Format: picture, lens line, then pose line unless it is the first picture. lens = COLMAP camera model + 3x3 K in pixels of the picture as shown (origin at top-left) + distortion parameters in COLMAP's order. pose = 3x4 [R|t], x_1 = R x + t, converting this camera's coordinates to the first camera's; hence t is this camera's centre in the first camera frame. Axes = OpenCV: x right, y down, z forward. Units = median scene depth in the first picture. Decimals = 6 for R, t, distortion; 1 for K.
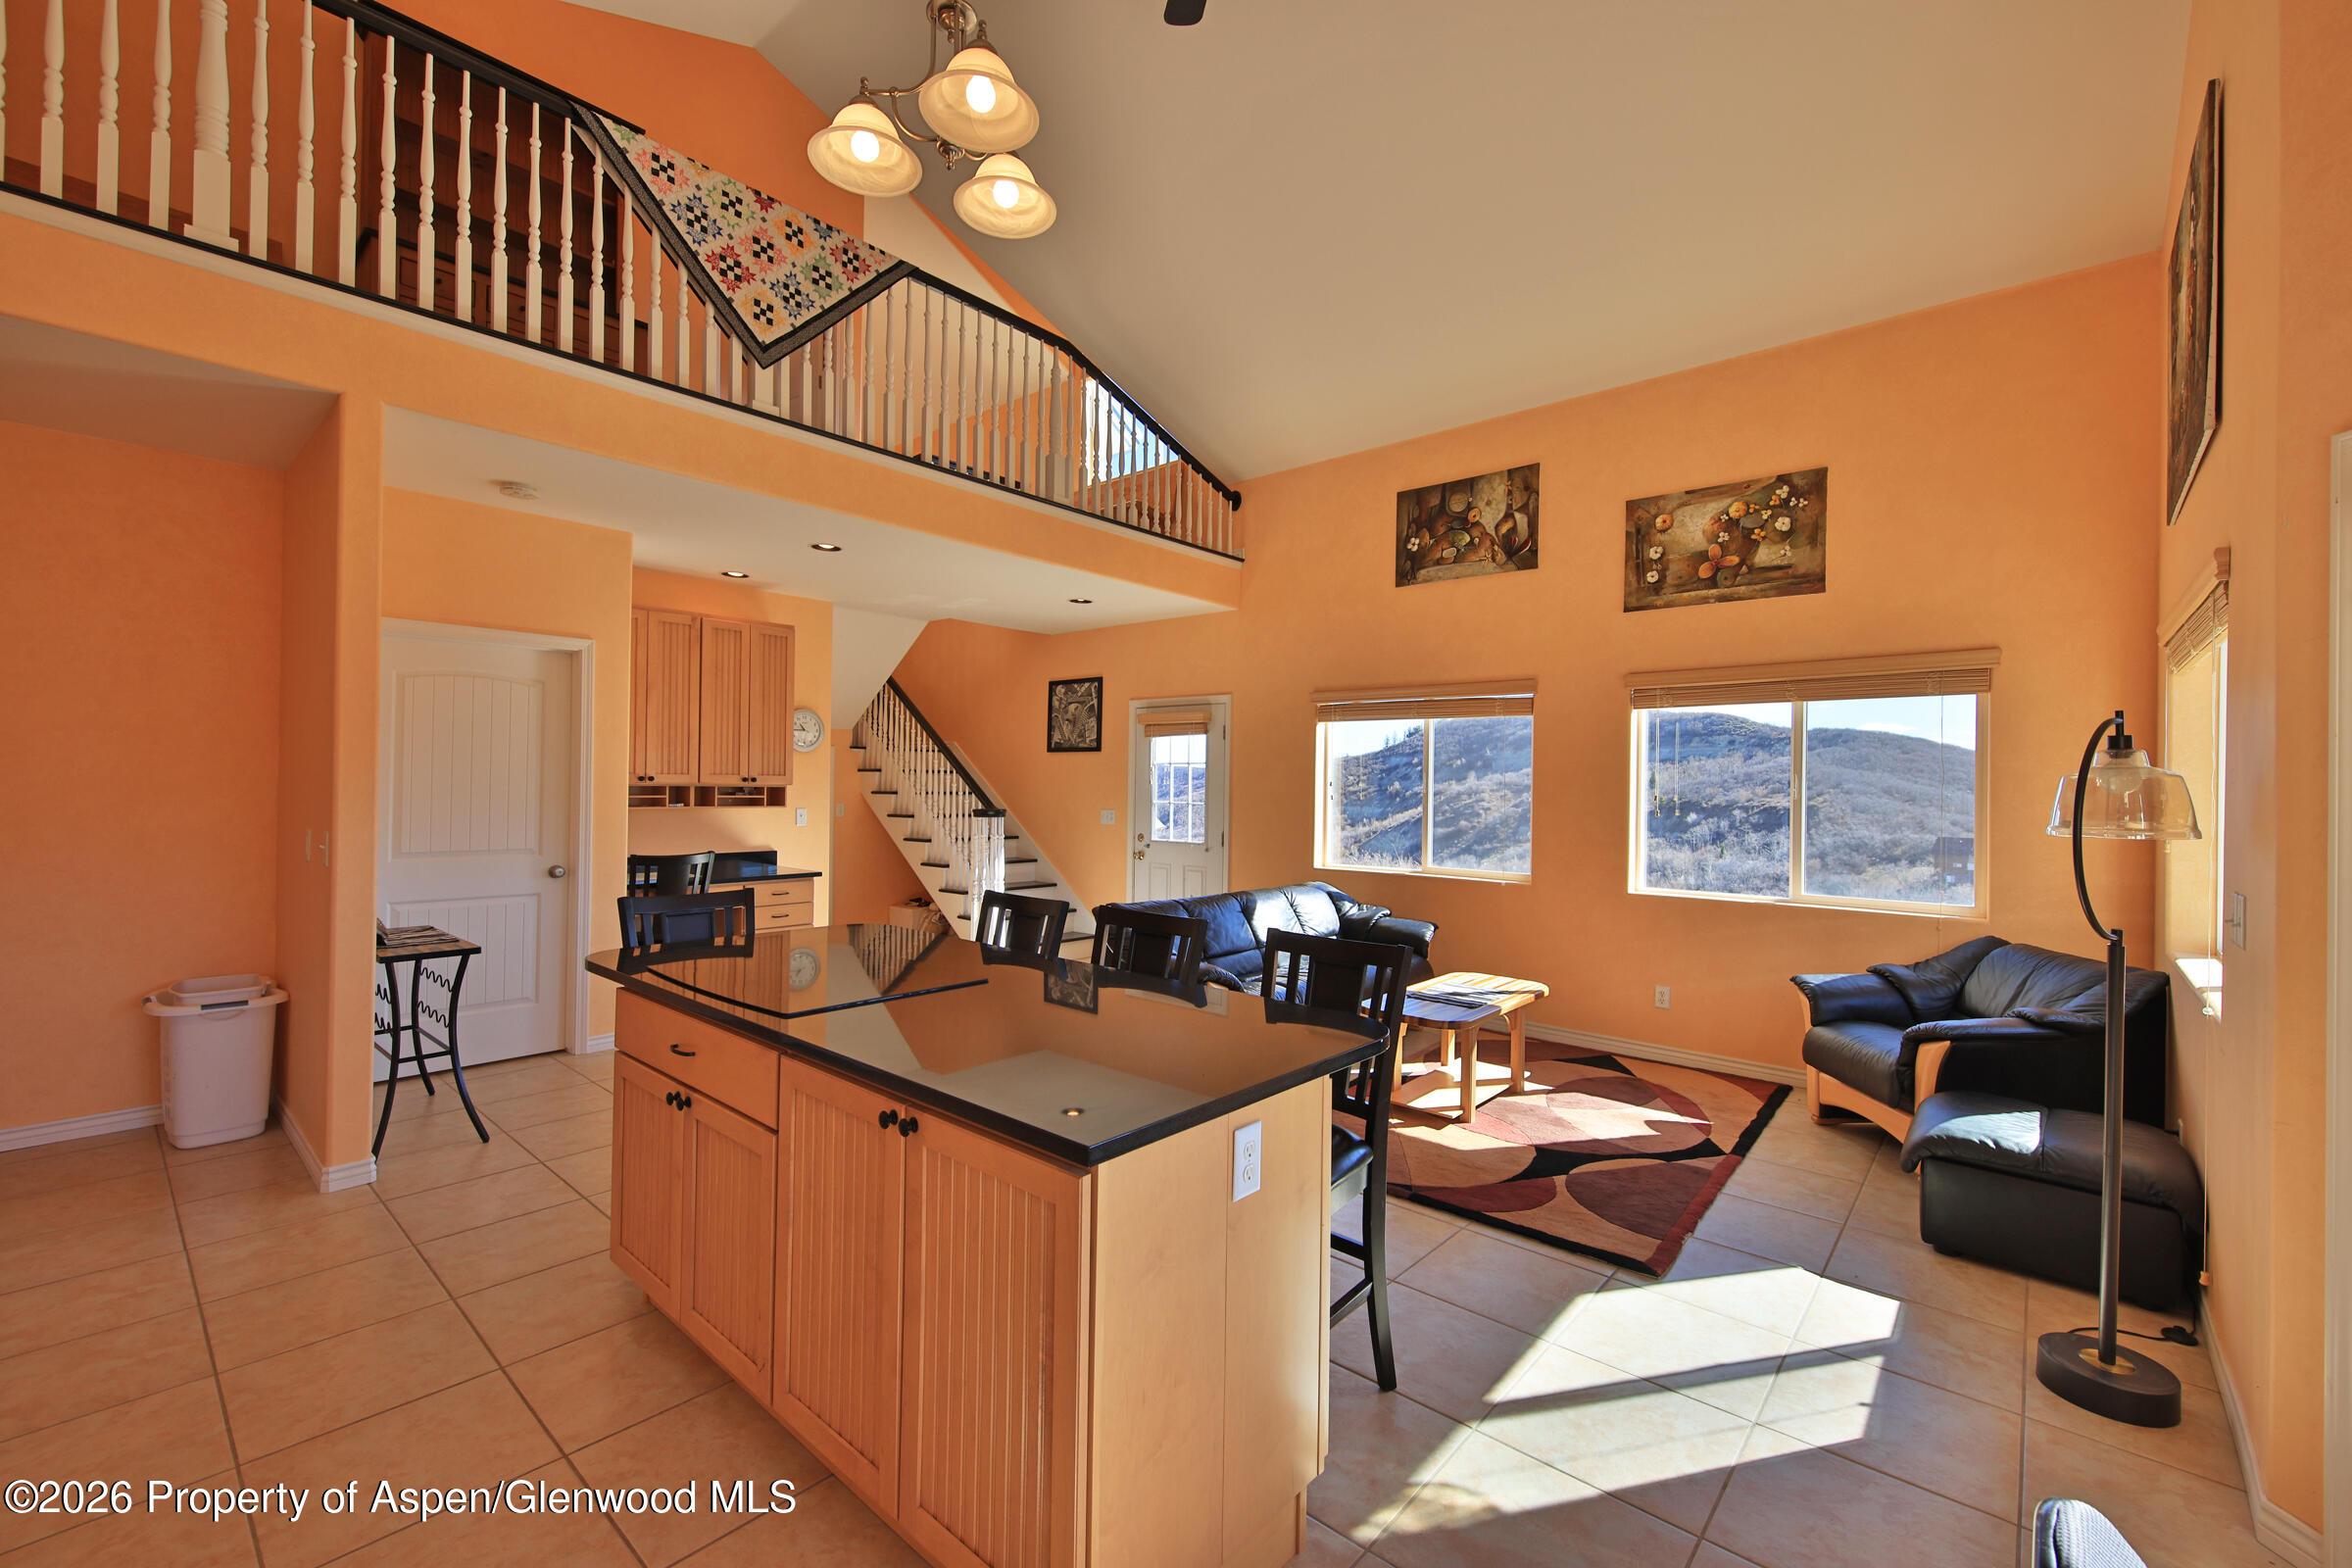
lens RADIAL K [[967.2, 0, 1172.6], [0, 967.2, 781.2], [0, 0, 1]] dist [0.004935, 0.000496]
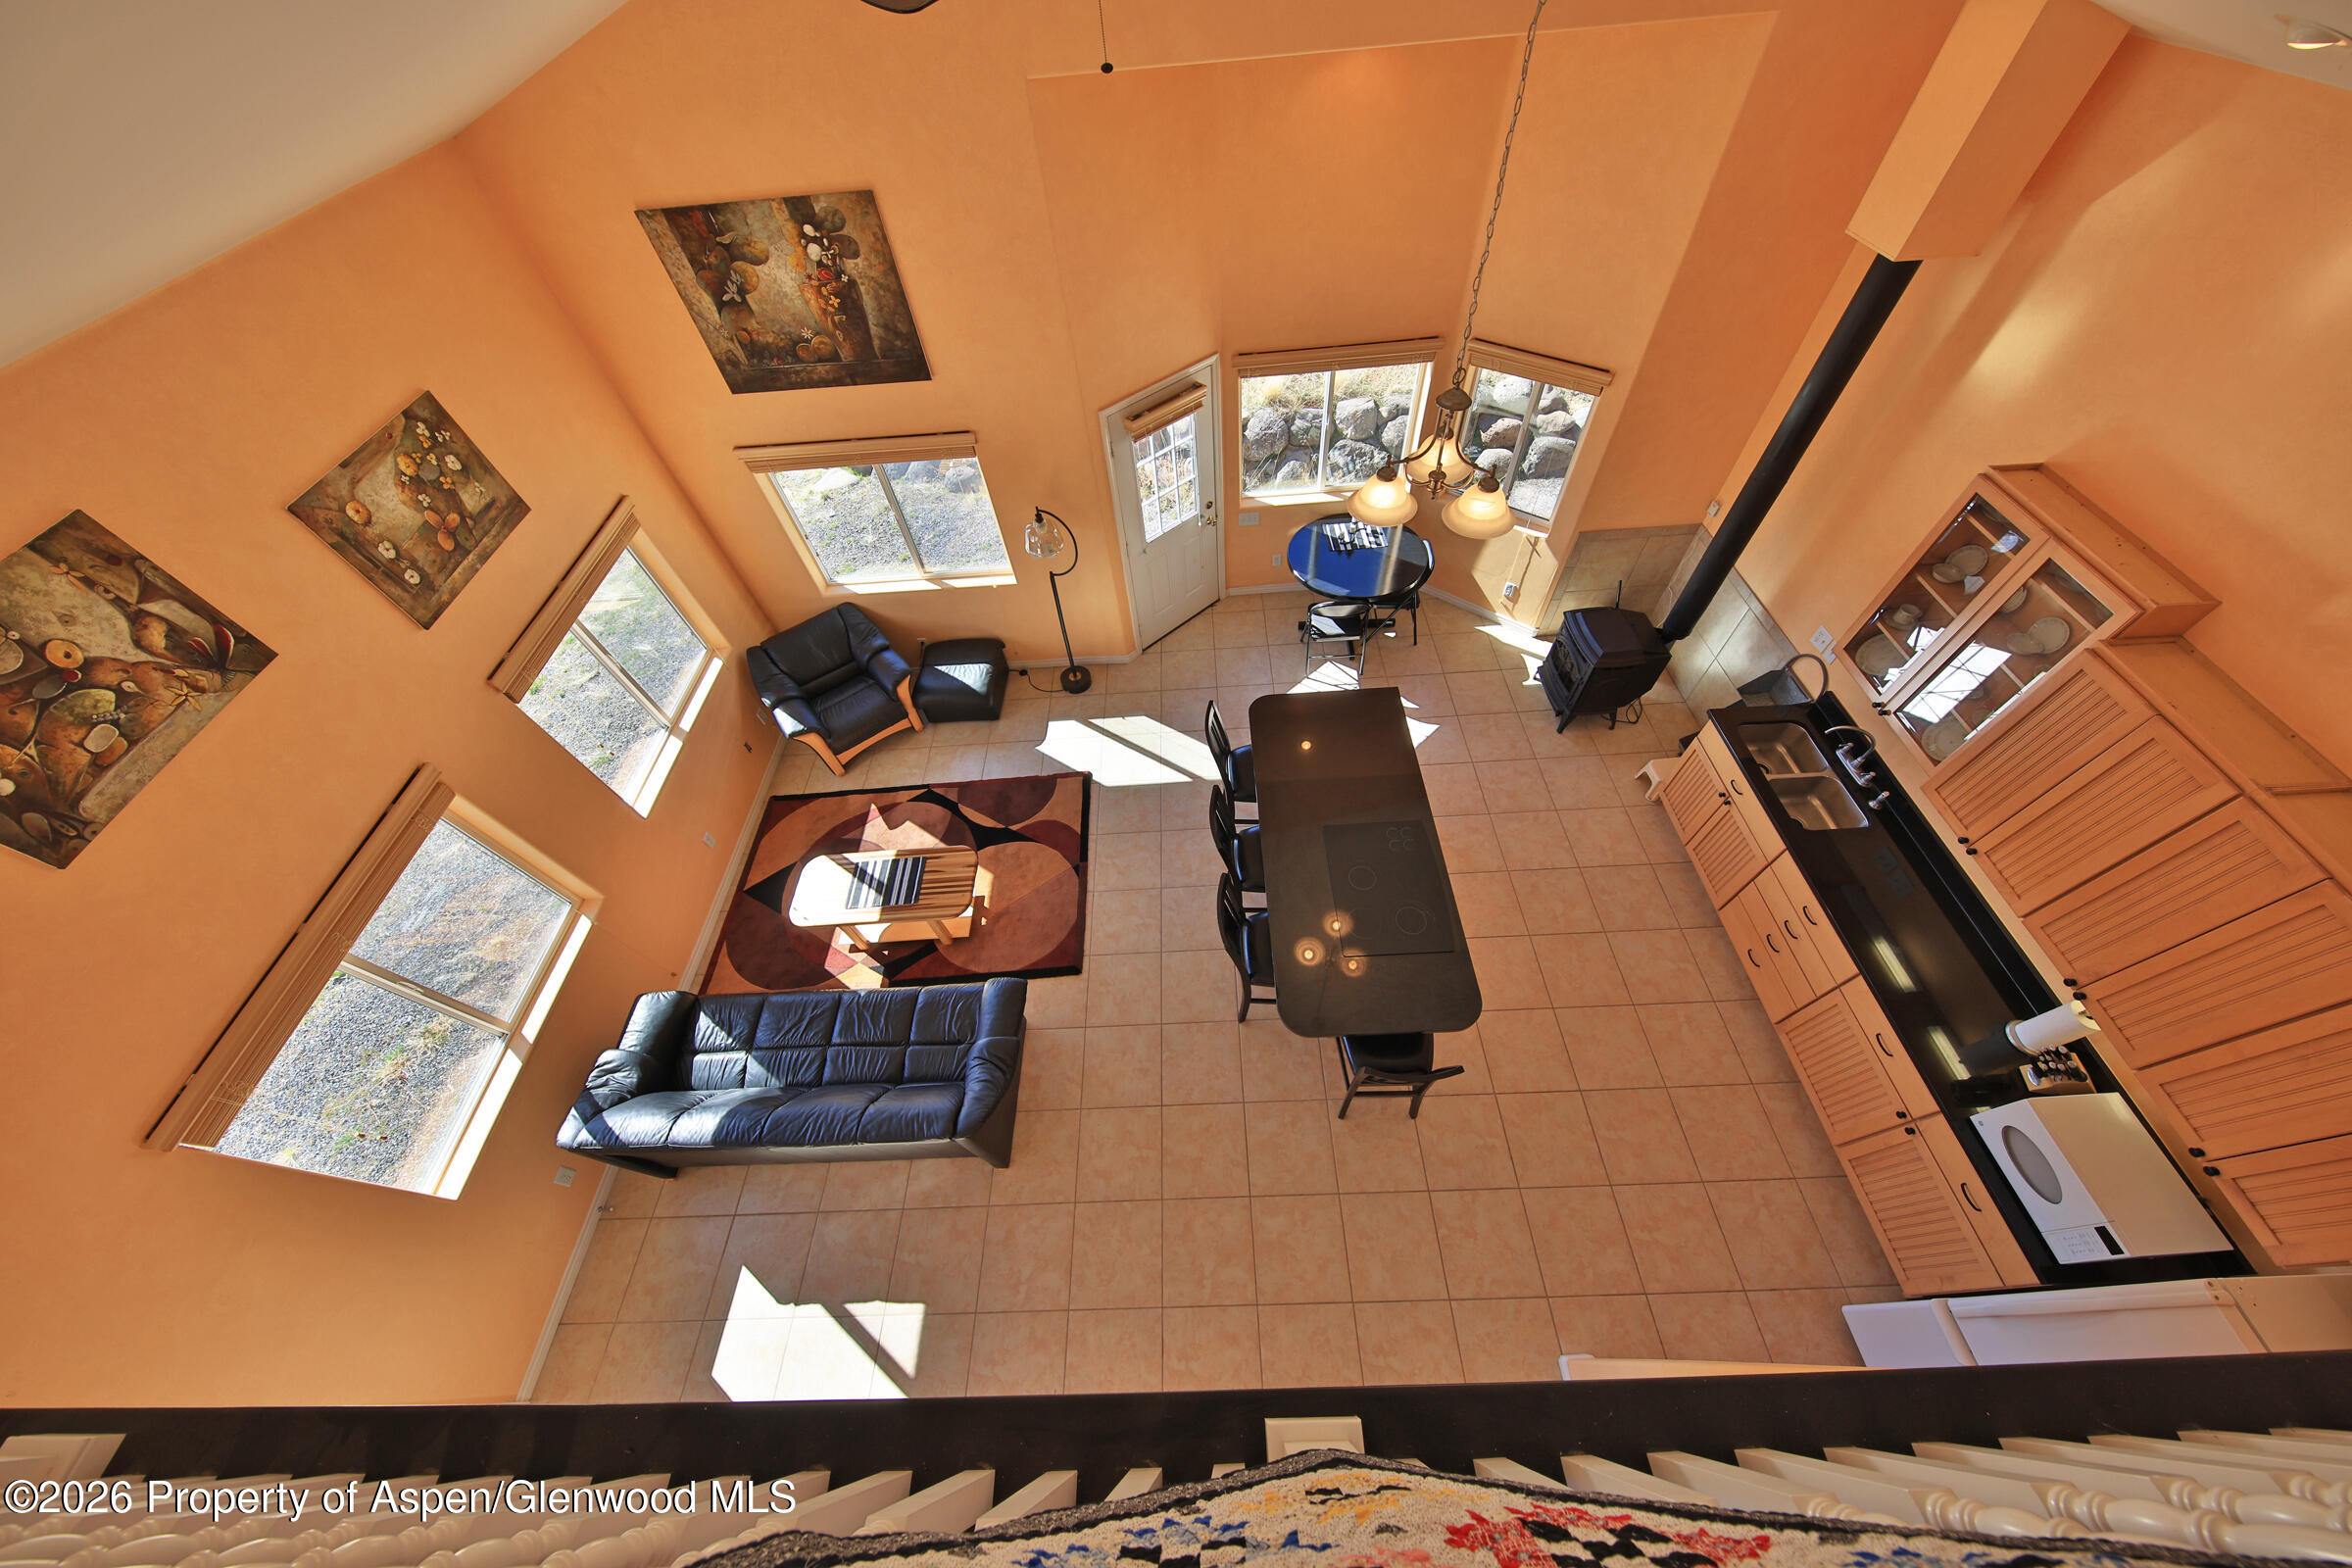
lens RADIAL K [[750.4, 0, 1197.2], [0, 750.4, 782.9], [0, 0, 1]] dist [-0.002316, -0.001668]
pose [[-0.695757, -0.561799, 0.447553, -0.334278], [0.038958, 0.592660, 0.804510, -0.585601], [-0.717220, 0.577179, -0.390460, 0.875341]]
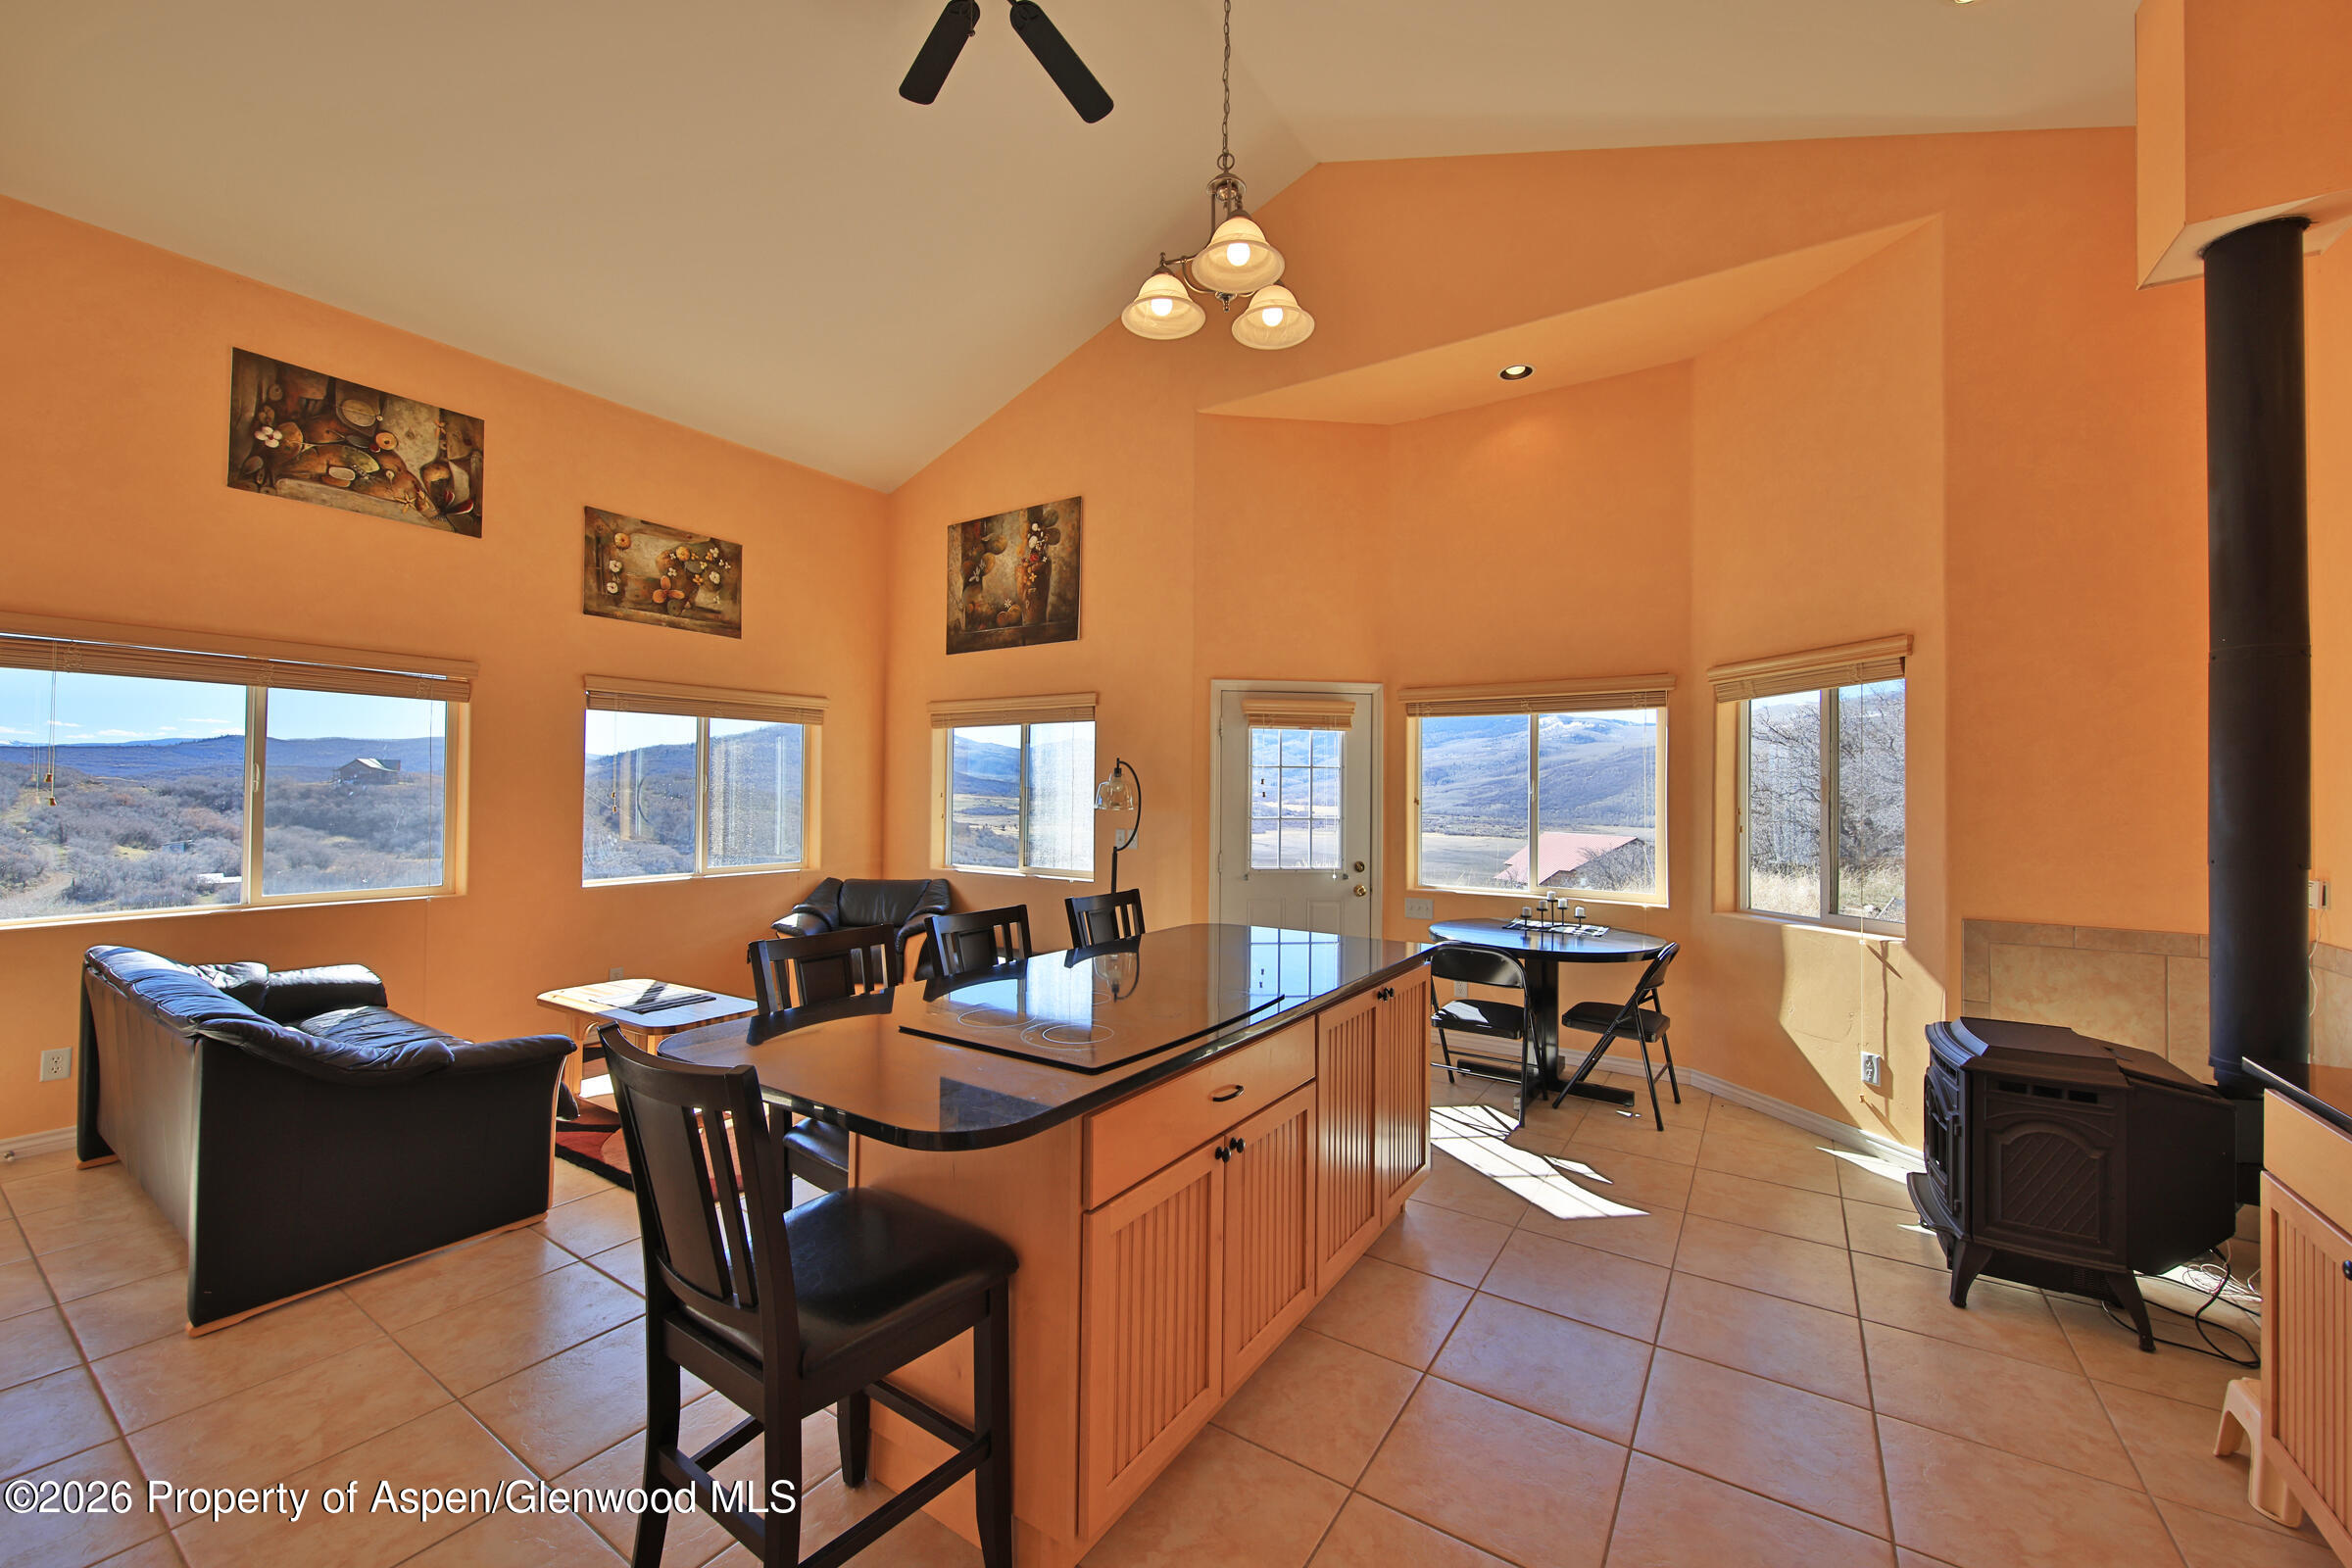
lens RADIAL K [[908.7, 0, 1193.4], [0, 908.7, 782.5], [0, 0, 1]] dist [0.001730, -0.001525]
pose [[-0.160619, -0.003516, 0.987010, -0.600823], [-0.014944, 0.999888, 0.001130, -0.006886], [-0.986903, -0.014568, -0.160653, 0.526463]]
